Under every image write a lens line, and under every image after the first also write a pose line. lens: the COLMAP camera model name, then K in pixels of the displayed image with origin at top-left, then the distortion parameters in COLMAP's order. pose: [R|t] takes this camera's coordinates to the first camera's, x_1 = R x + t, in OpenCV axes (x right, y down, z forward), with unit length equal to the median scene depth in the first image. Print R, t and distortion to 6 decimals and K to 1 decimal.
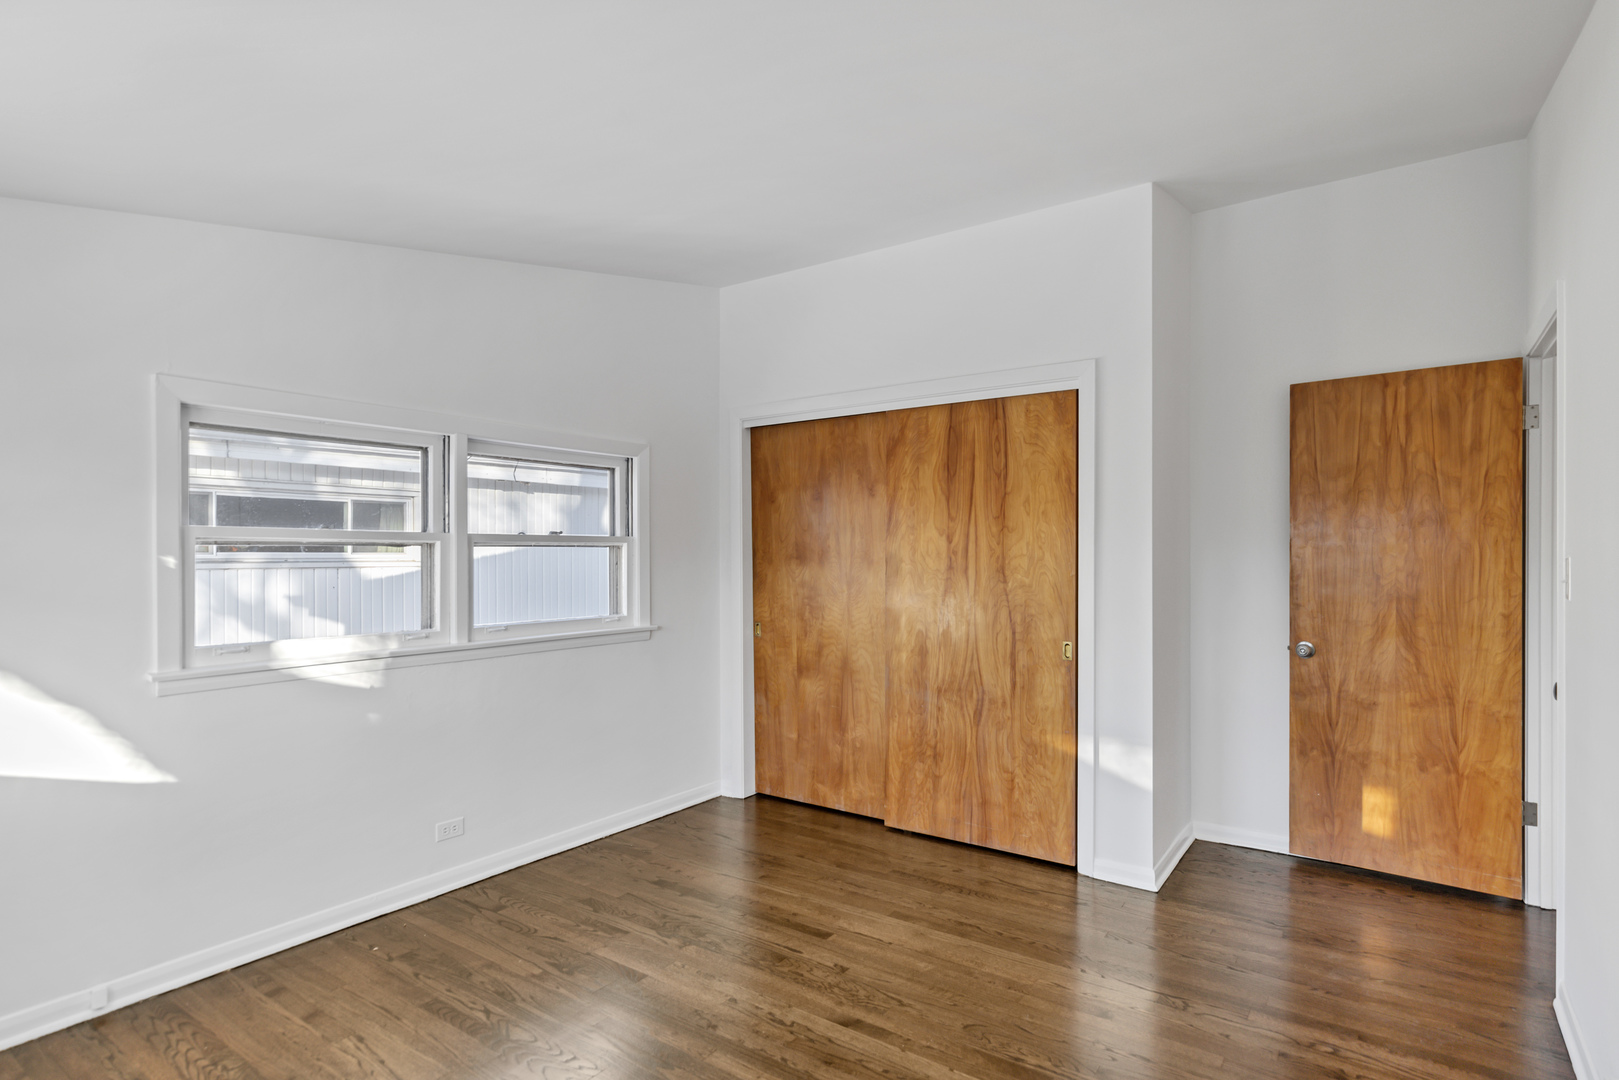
lens RADIAL K [[810.4, 0, 819.8], [0, 810.4, 552.3], [0, 0, 1]] dist [0.000038, -0.003243]
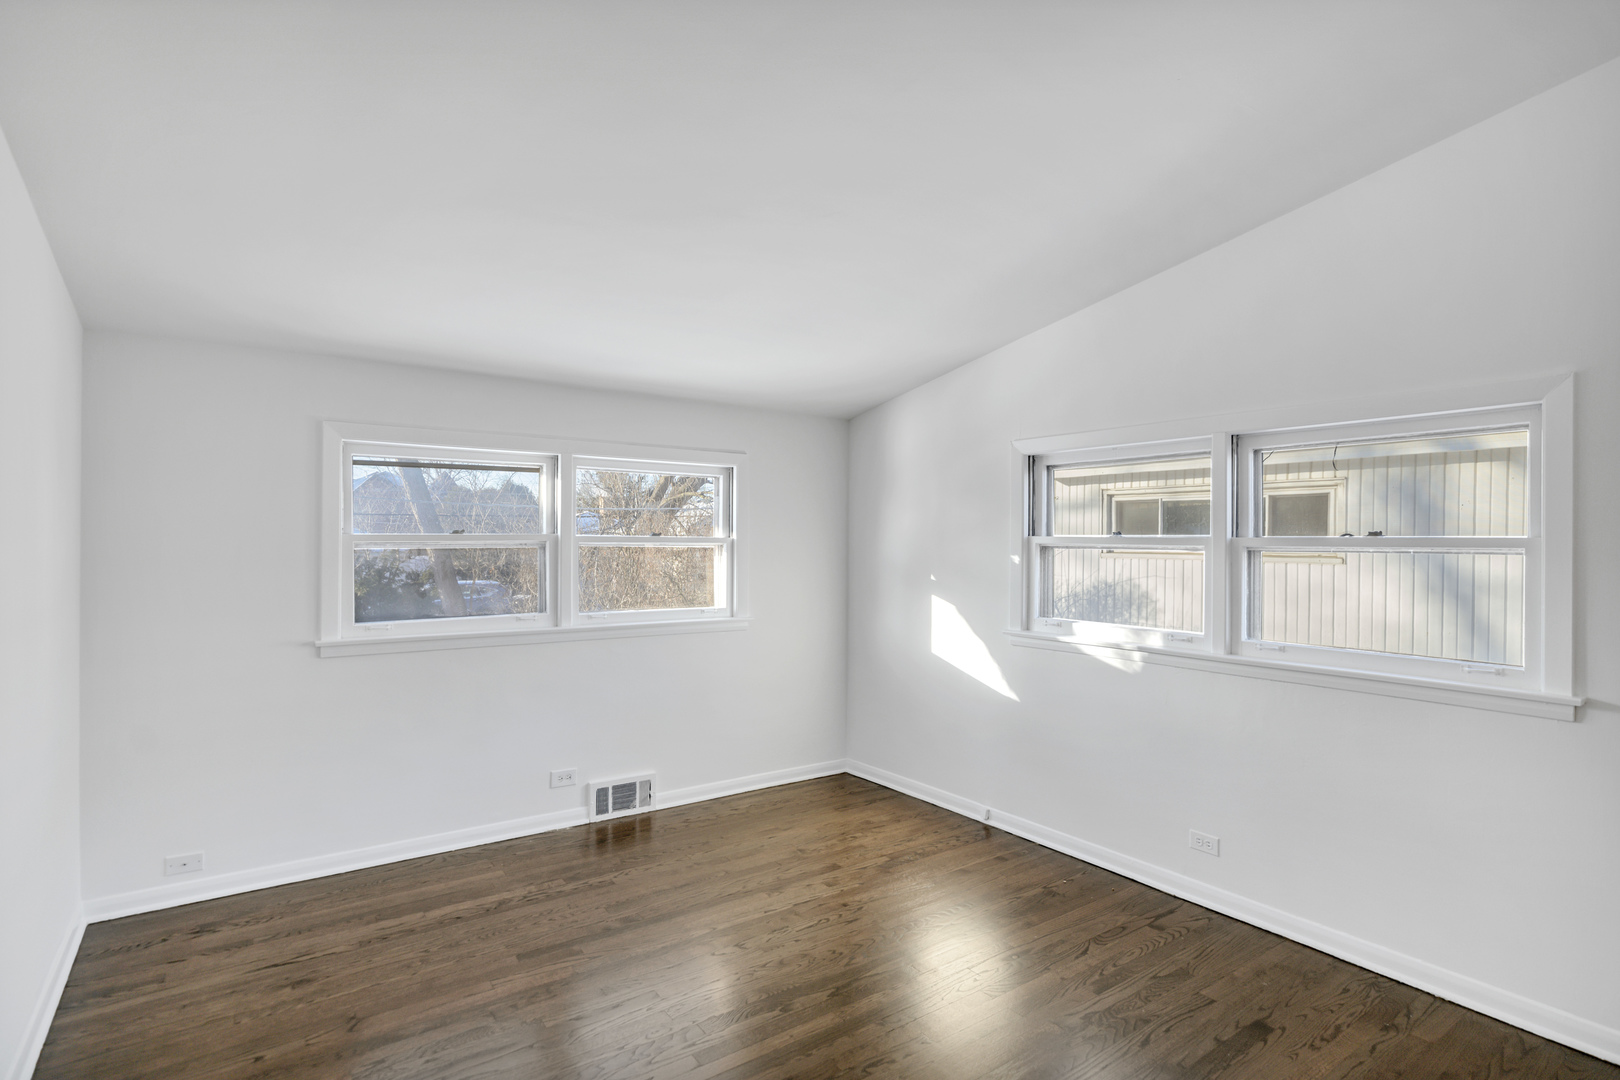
lens RADIAL K [[810.9, 0, 821.6], [0, 810.9, 535.9], [0, 0, 1]] dist [0.000038, -0.003243]
pose [[-0.315004, -0.002334, -0.949087, 0.668312], [-0.002868, 0.999995, -0.001507, -0.024475], [0.949086, 0.002247, -0.315009, 0.954925]]
